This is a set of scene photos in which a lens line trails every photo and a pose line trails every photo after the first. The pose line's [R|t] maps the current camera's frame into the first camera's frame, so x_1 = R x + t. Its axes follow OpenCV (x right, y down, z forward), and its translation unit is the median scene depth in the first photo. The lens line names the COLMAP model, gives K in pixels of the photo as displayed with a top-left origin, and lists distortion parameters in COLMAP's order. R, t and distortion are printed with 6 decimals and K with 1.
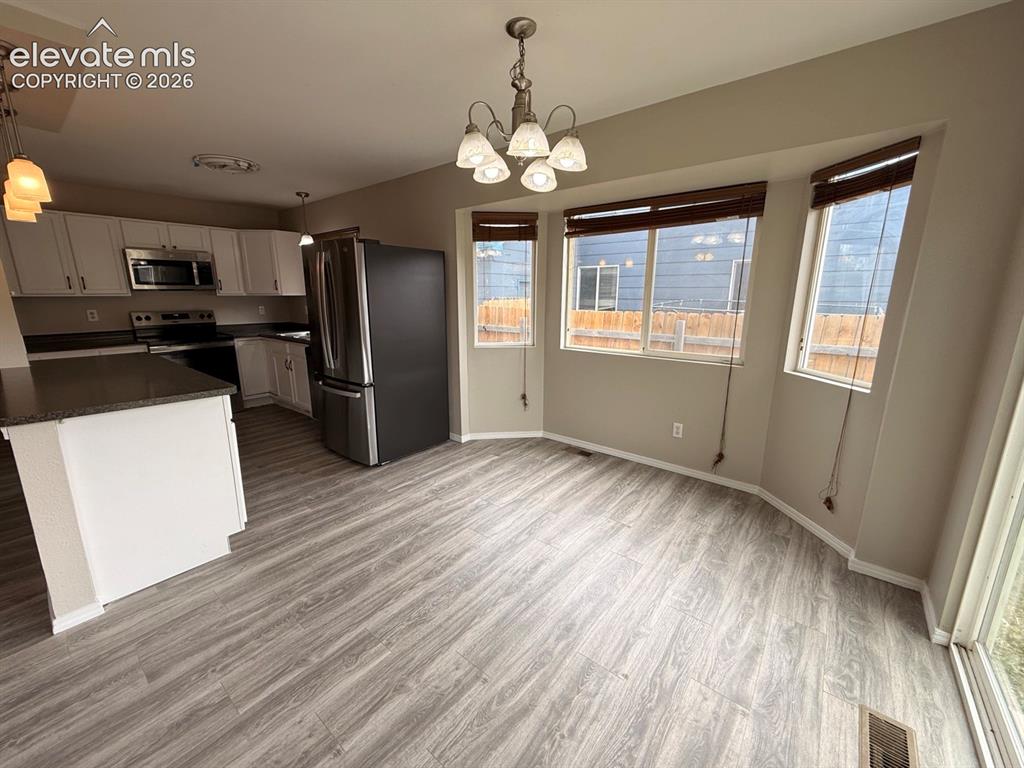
lens RADIAL K [[406.5, 0, 503.8], [0, 406.5, 385.3], [0, 0, 1]] dist [0.002313, -0.000287]
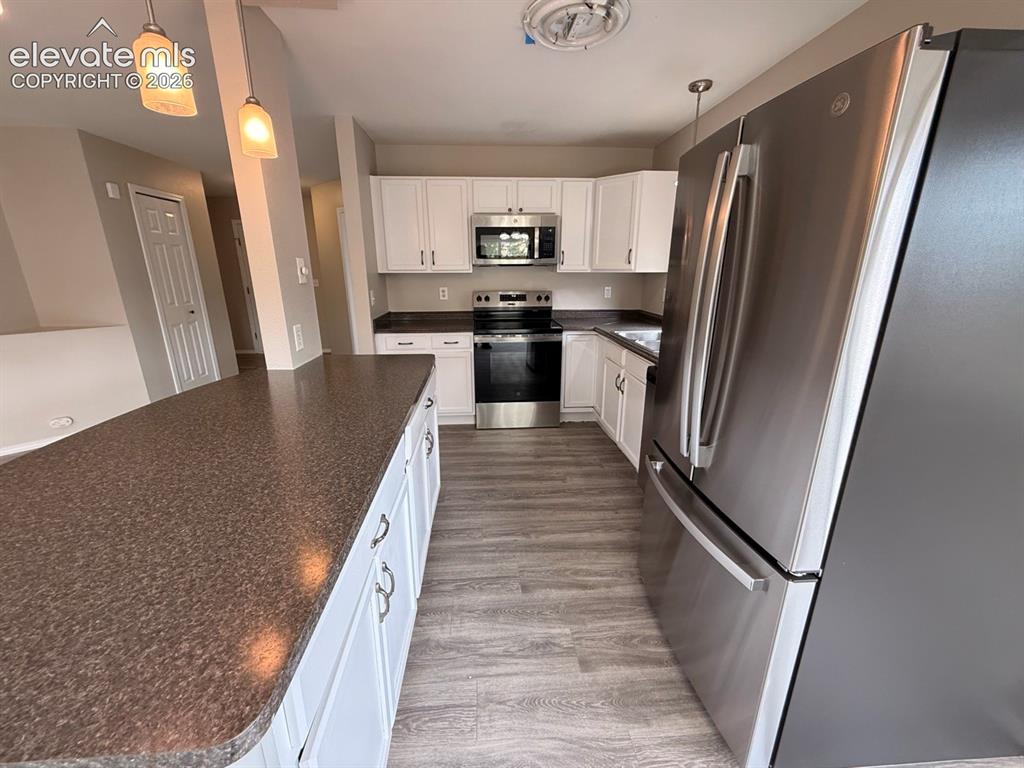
lens RADIAL K [[406.5, 0, 509.5], [0, 406.5, 384.2], [0, 0, 1]] dist [0.002313, -0.000287]
pose [[0.688812, 0.195112, -0.698190, -0.404900], [-0.155070, 0.980464, 0.121007, -0.193548], [0.708160, 0.024918, 0.705612, 0.847293]]
